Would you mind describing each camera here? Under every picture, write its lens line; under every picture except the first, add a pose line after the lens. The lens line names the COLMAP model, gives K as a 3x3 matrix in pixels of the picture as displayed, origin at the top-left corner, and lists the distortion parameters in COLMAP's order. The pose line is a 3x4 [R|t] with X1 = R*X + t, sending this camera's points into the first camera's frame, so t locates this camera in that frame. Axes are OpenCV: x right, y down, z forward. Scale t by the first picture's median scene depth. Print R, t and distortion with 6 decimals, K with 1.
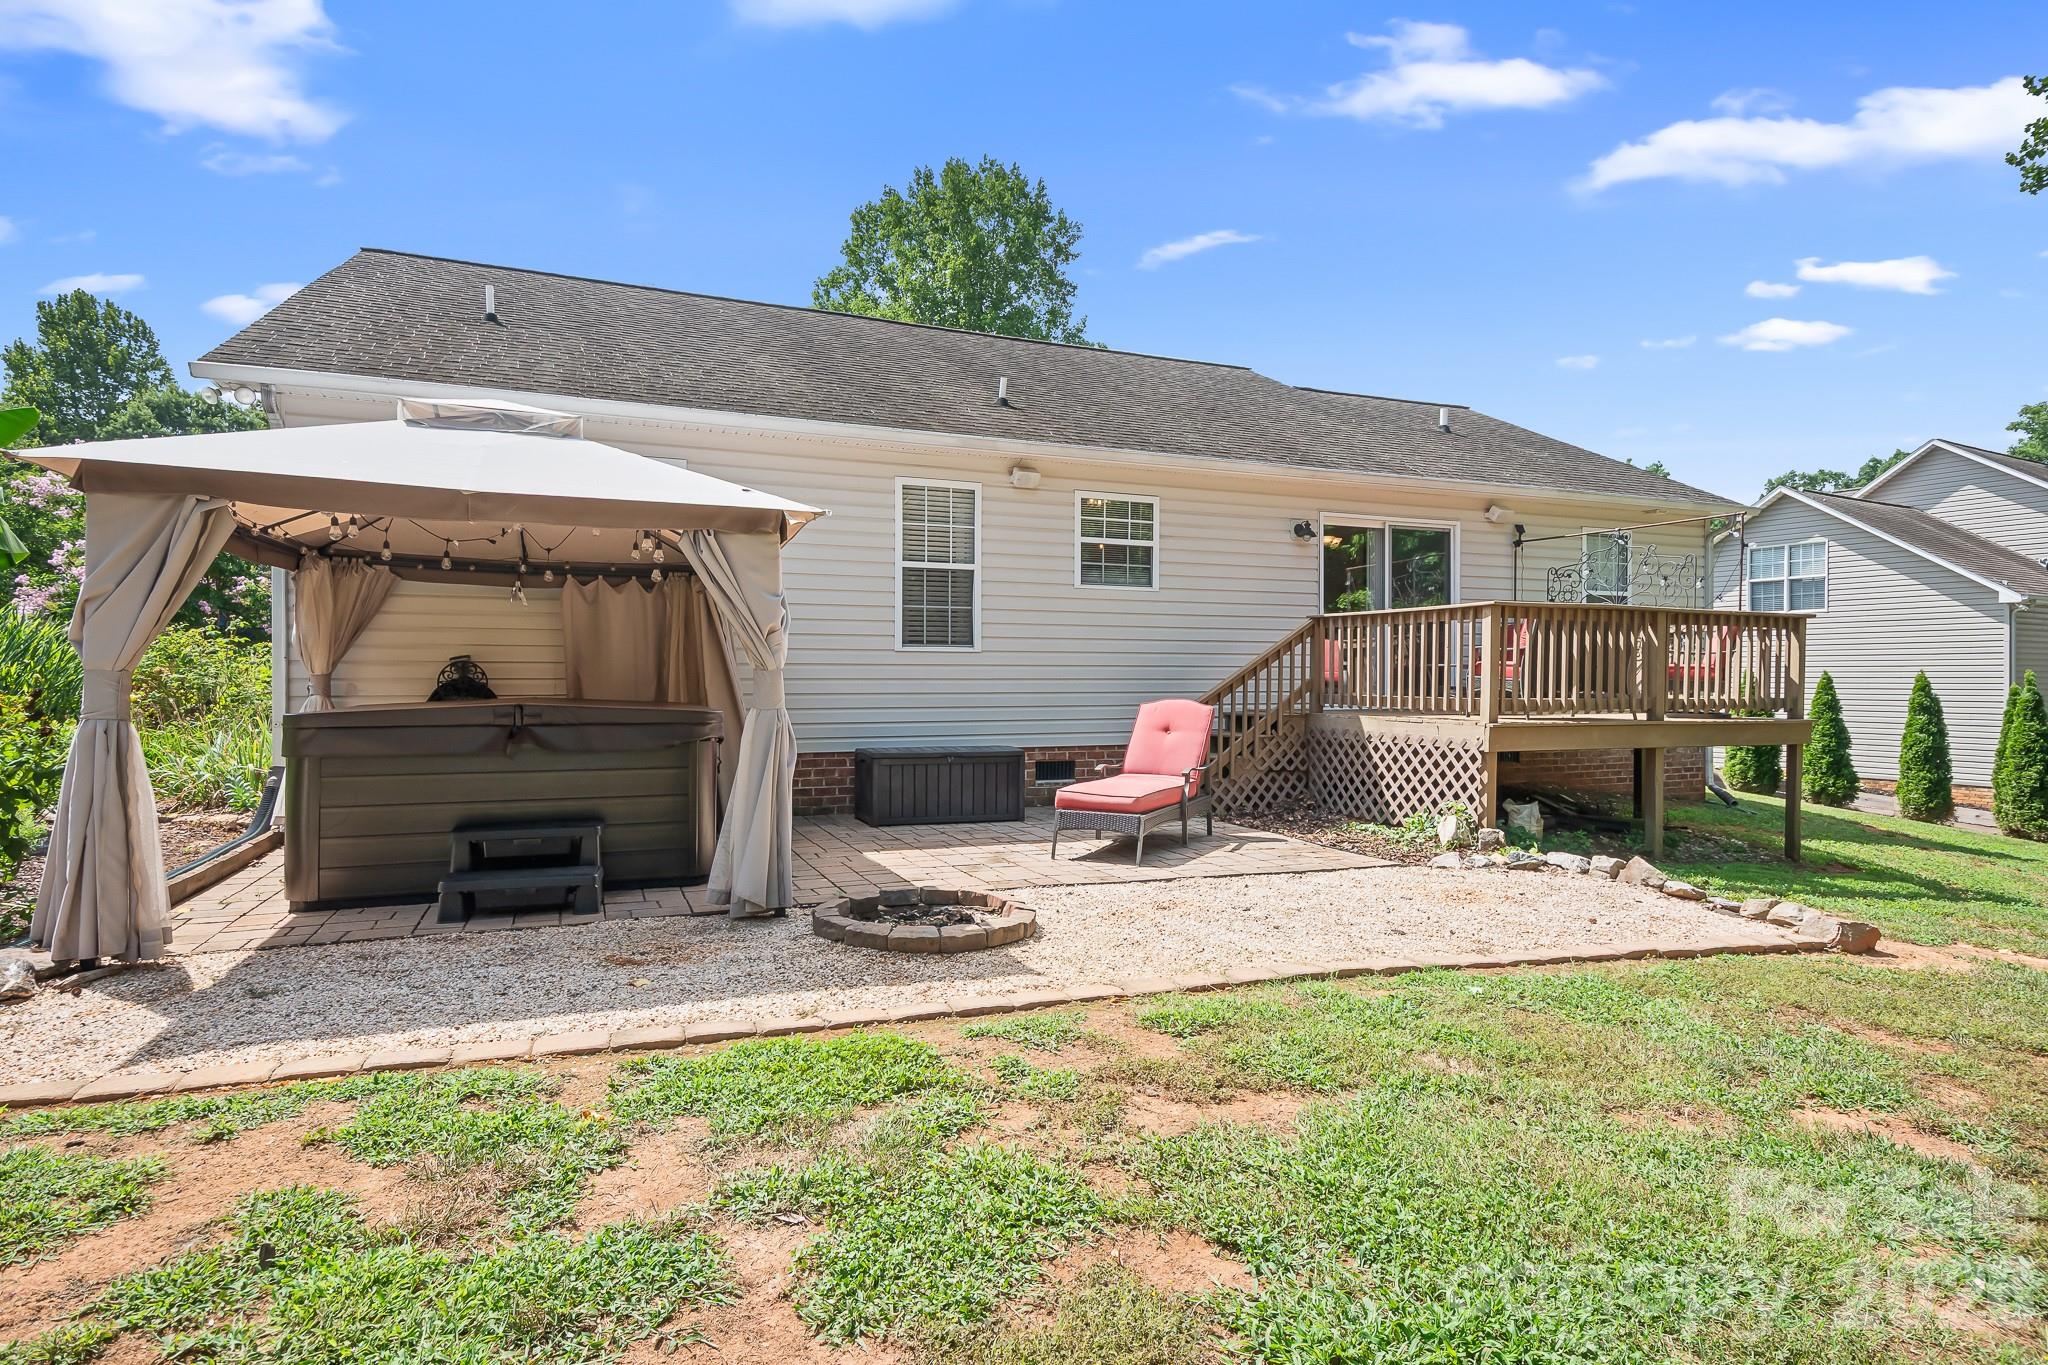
lens RADIAL K [[1053.4, 0, 1038.9], [0, 1053.4, 679.1], [0, 0, 1]] dist [0.012032, -0.001412]
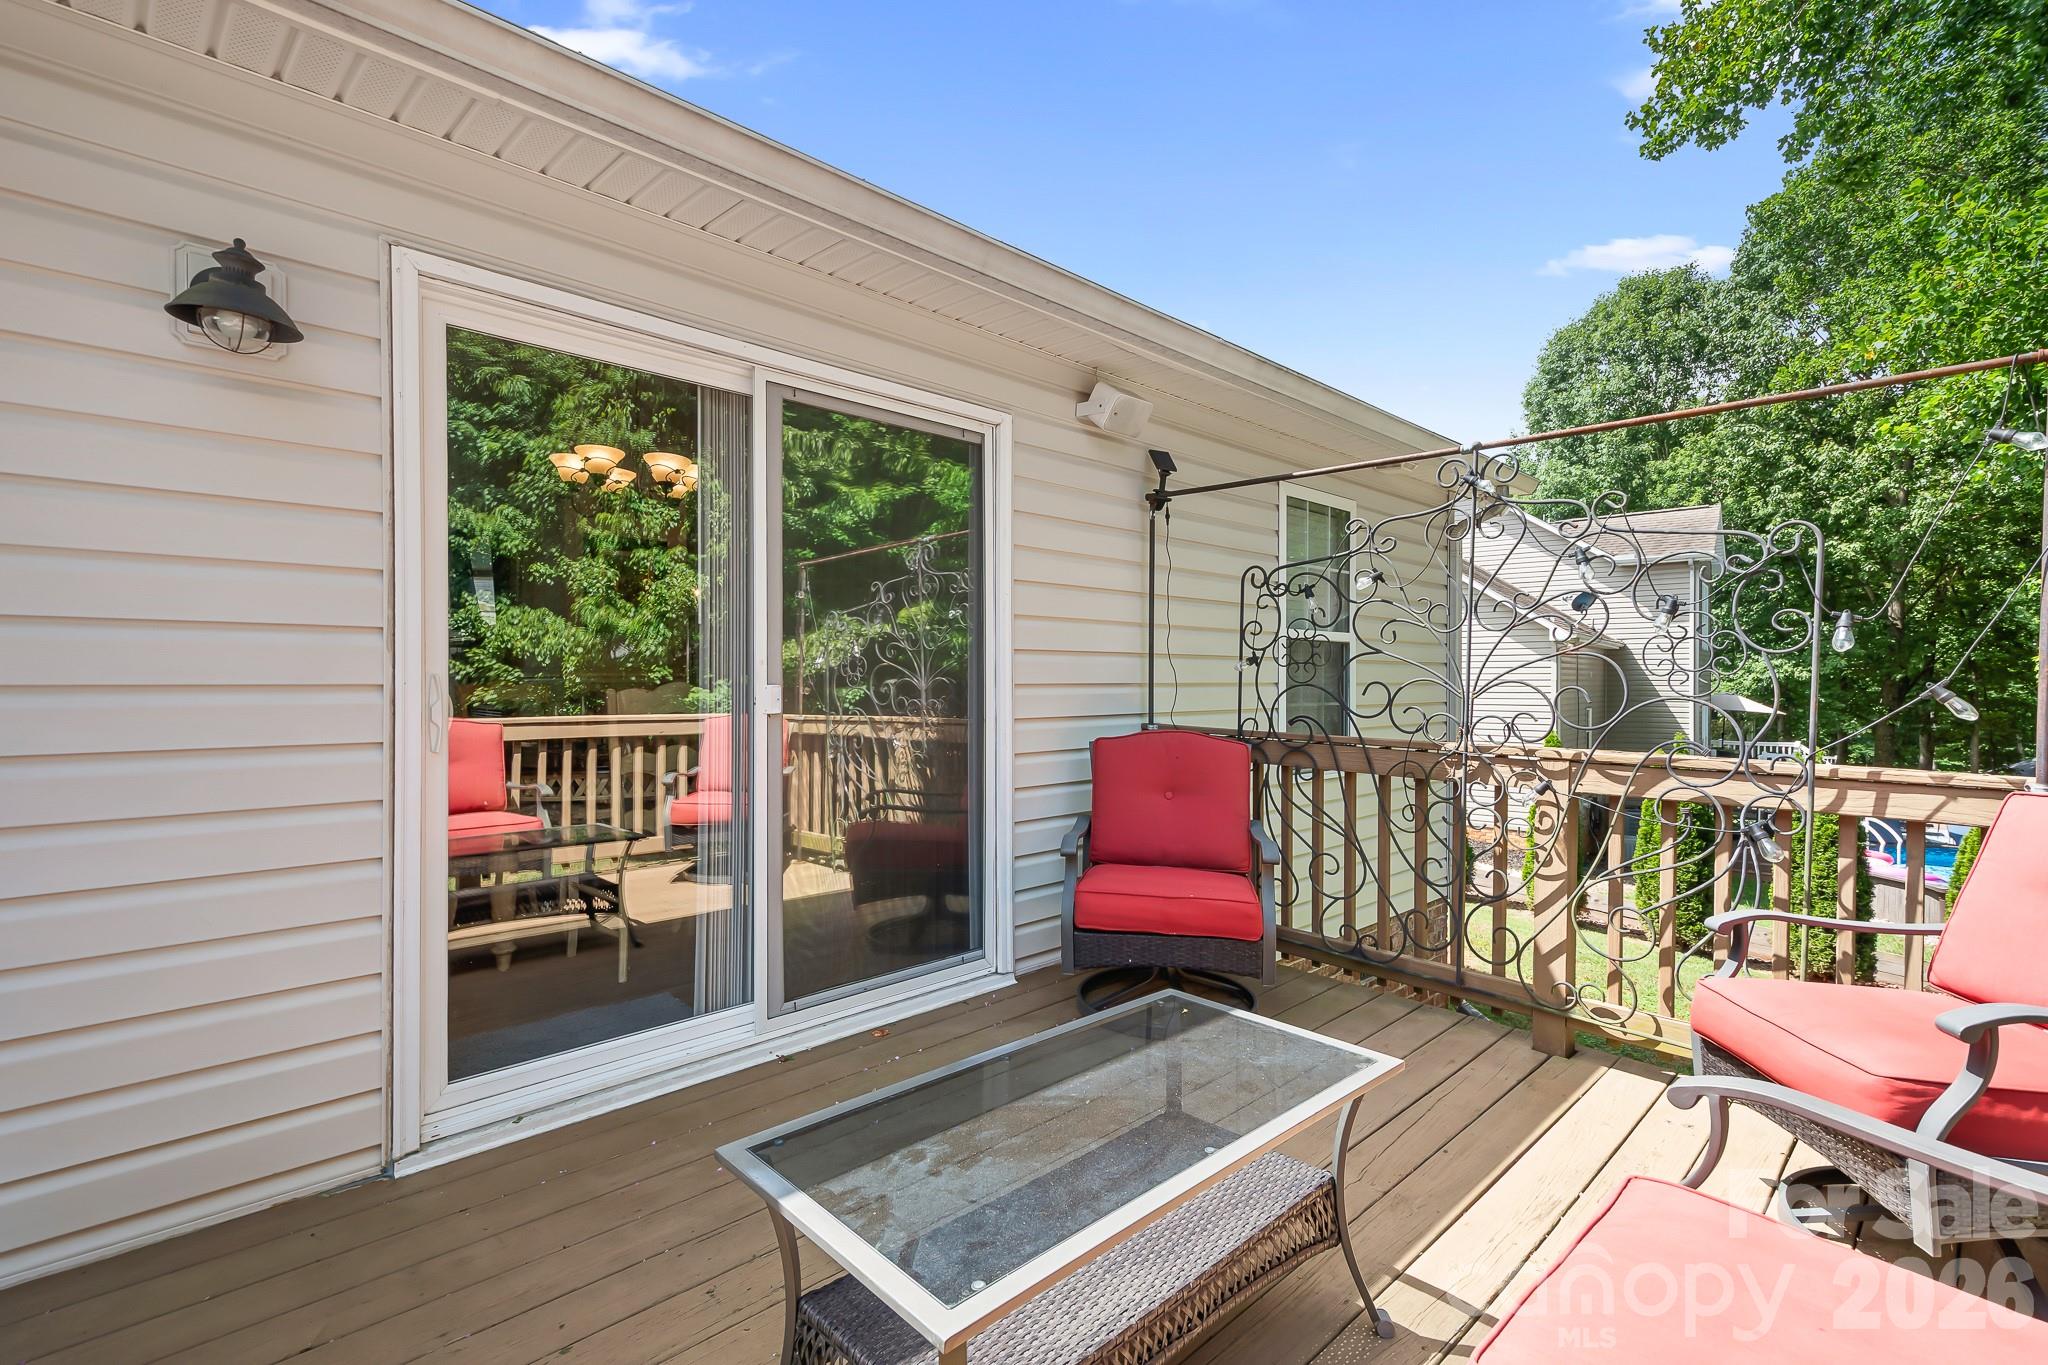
lens RADIAL K [[930.6, 0, 1017.6], [0, 930.6, 684.6], [0, 0, 1]] dist [-0.001003, -0.000140]
pose [[0.919246, -0.010136, 0.393553, 0.347172], [0.006269, 0.999919, 0.011110, -0.084184], [-0.393633, -0.007746, 0.919235, 0.891009]]
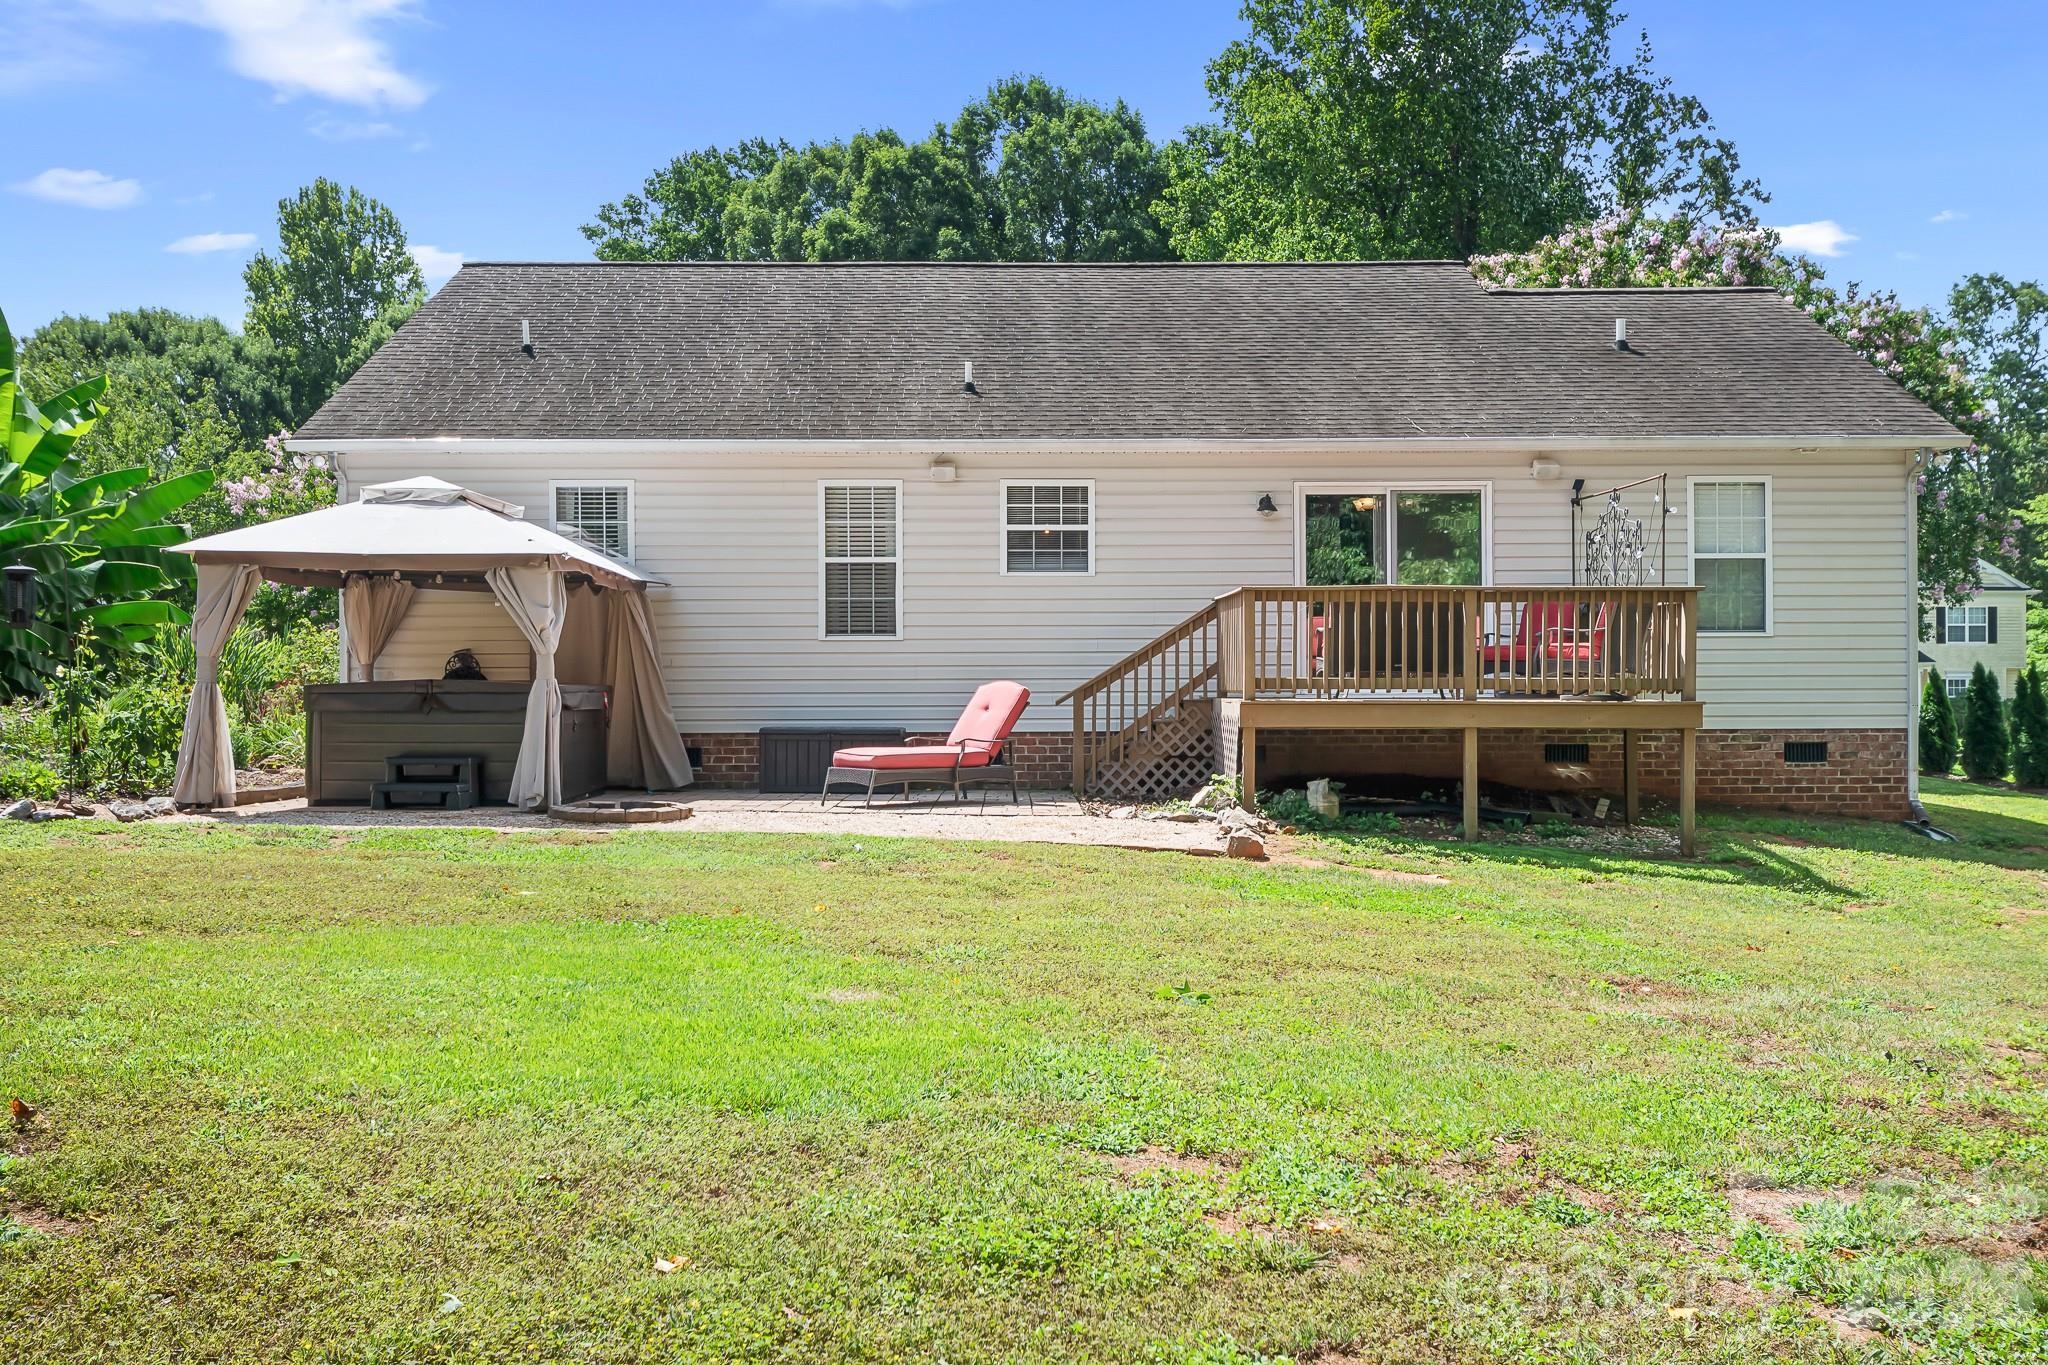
lens RADIAL K [[1861.8, 0, 1025.6], [0, 1861.8, 680.3], [0, 0, 1]] dist [0.012643, 0.000000]
pose [[0.929058, -0.005770, -0.369889, 0.734110], [0.004062, 0.999977, -0.005396, 0.024392], [0.369911, 0.003510, 0.929060, -0.668004]]
